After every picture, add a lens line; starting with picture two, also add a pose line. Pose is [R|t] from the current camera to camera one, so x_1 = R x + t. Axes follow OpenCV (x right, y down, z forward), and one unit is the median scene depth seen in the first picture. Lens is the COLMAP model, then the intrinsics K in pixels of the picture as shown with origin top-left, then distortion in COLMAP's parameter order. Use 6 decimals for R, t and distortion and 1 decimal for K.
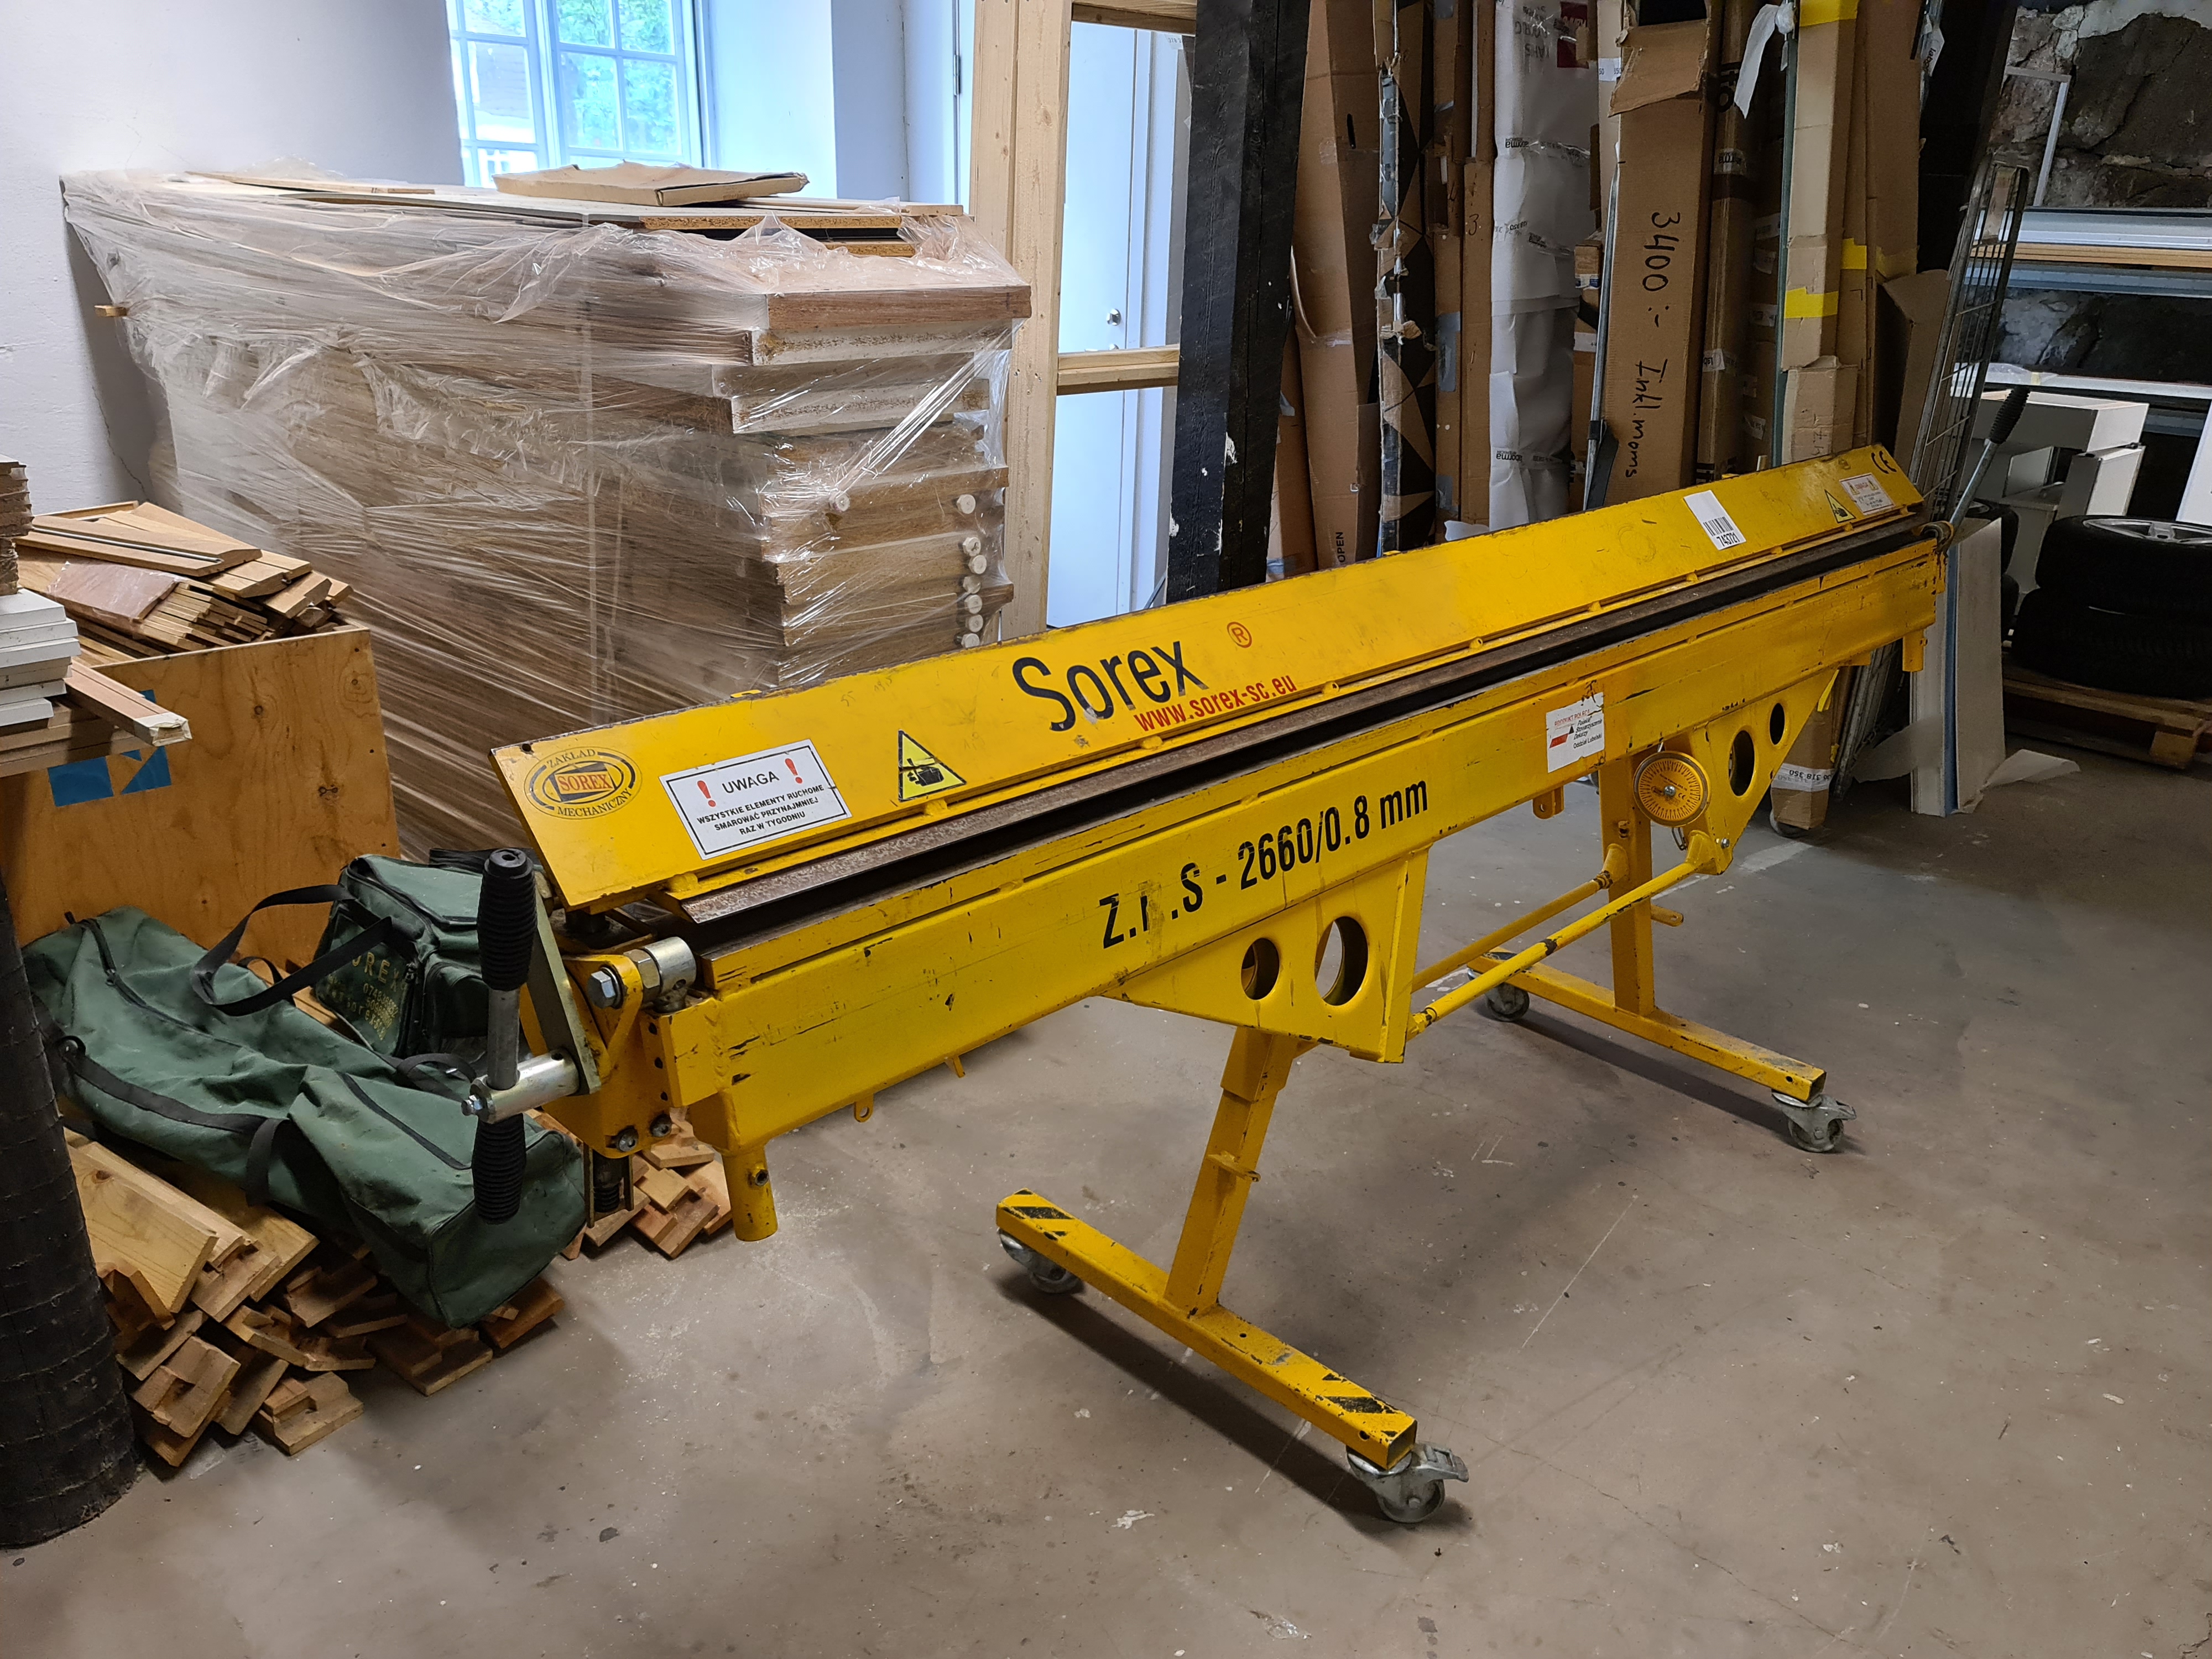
lens RADIAL K [[1642.9, 0, 1106.0], [0, 1642.9, 829.5], [0, 0, 1]] dist [0.100085, -0.107714]
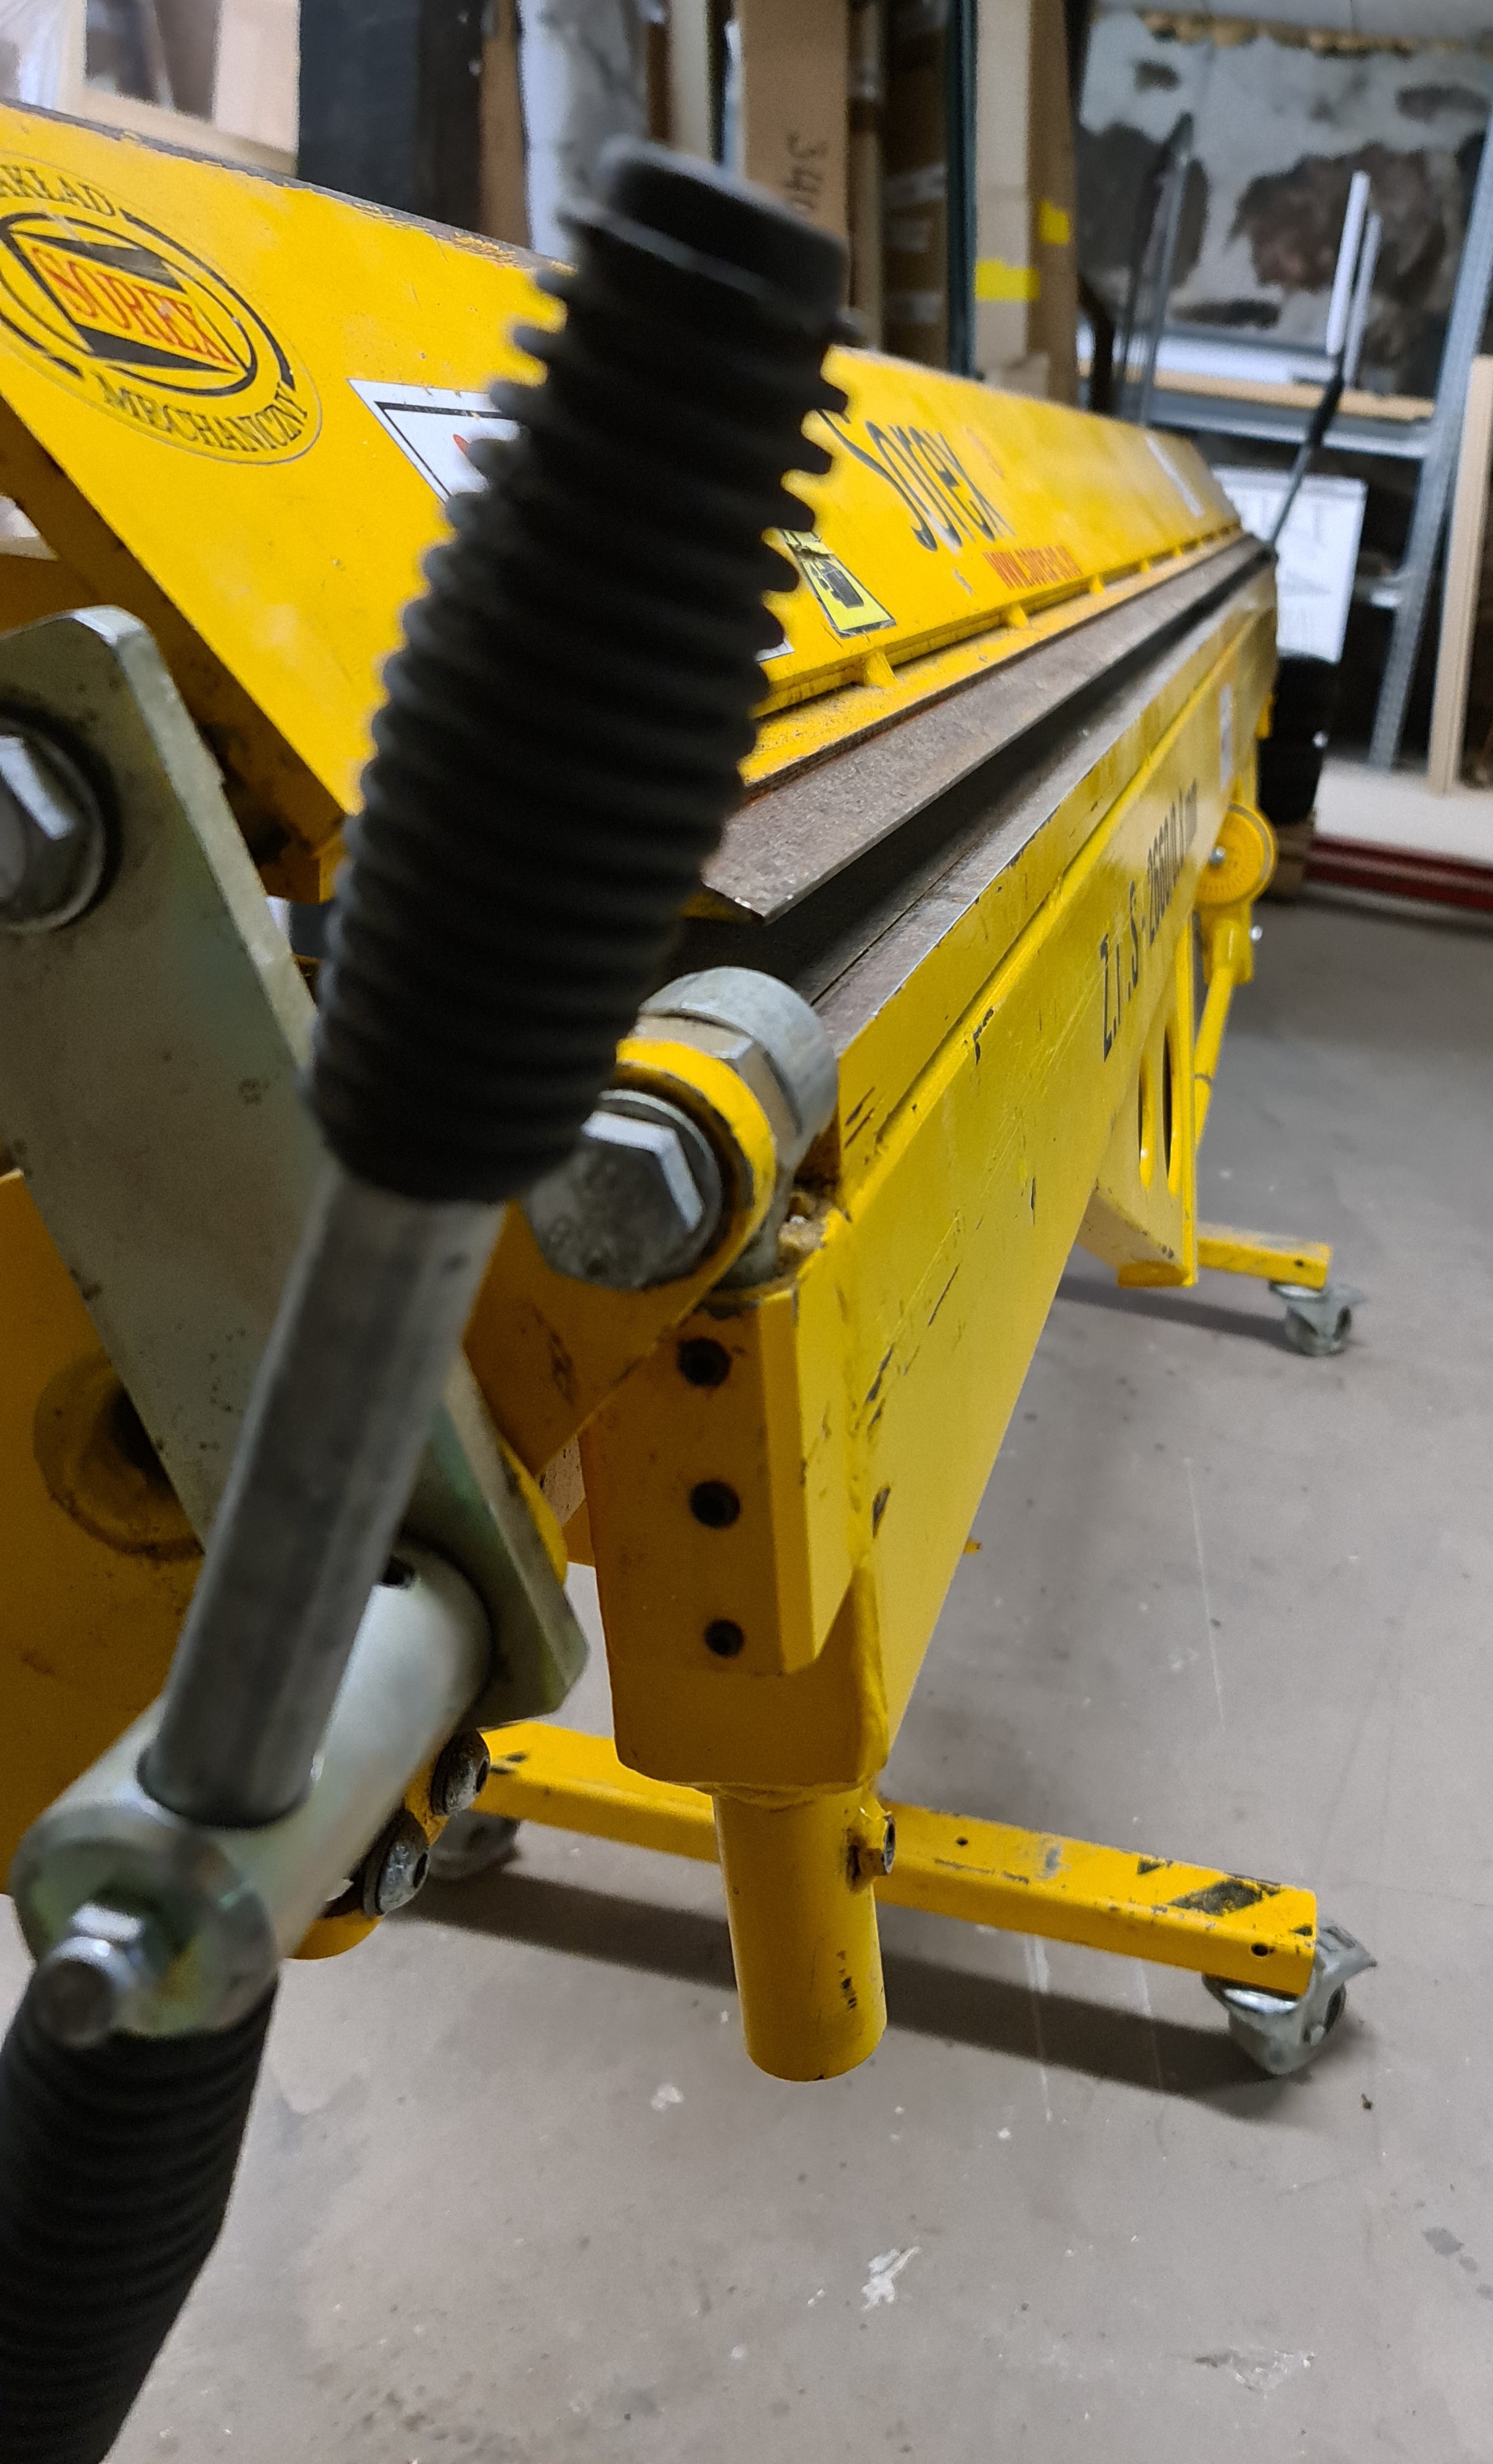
lens RADIAL K [[1990.0, 0, 1007.1], [0, 1990.0, 1121.8], [0, 0, 1]] dist [0.049885, -0.004732]
pose [[0.821739, -0.106303, 0.559861, -0.183777], [0.098277, 0.994163, 0.044520, 0.035041], [-0.561326, 0.018438, 0.827390, 0.340957]]
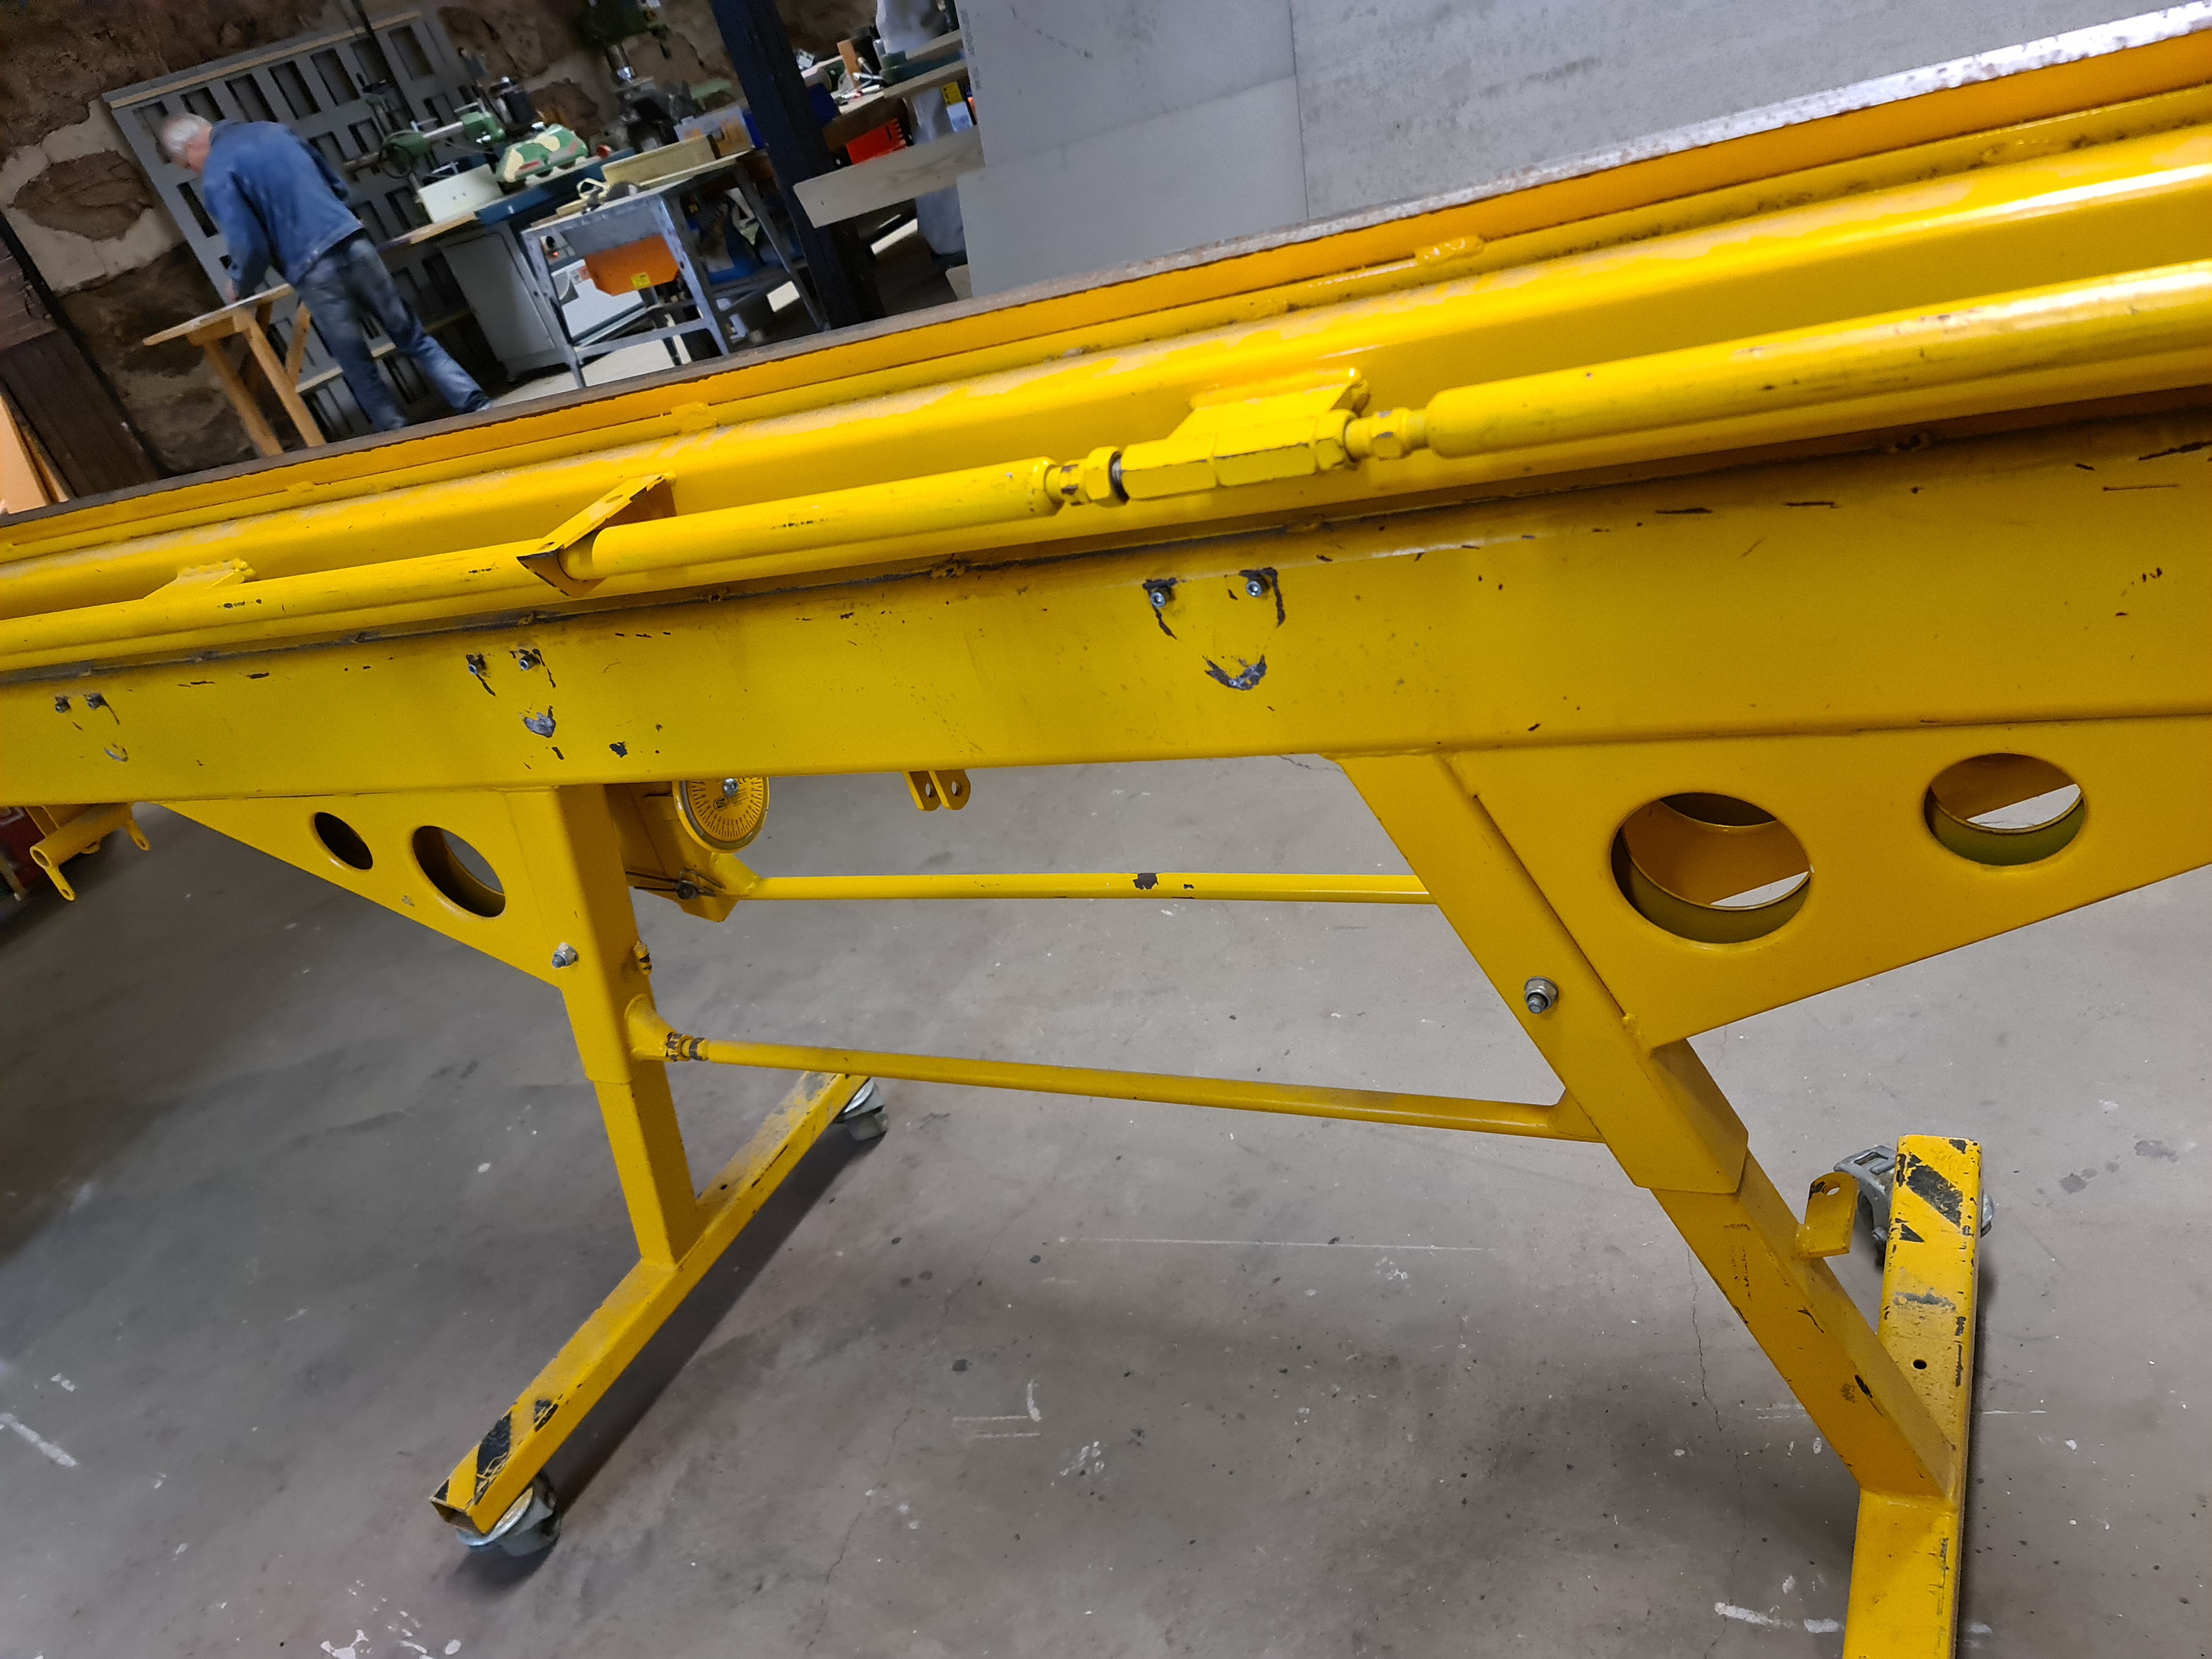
lens RADIAL K [[1642.9, 0, 1106.0], [0, 1642.9, 829.5], [0, 0, 1]] dist [0.100085, -0.107714]
pose [[-0.277289, -0.420723, 0.863772, -0.200499], [0.611984, 0.615713, 0.496359, -0.205724], [-0.740666, 0.666250, 0.086745, 0.780221]]
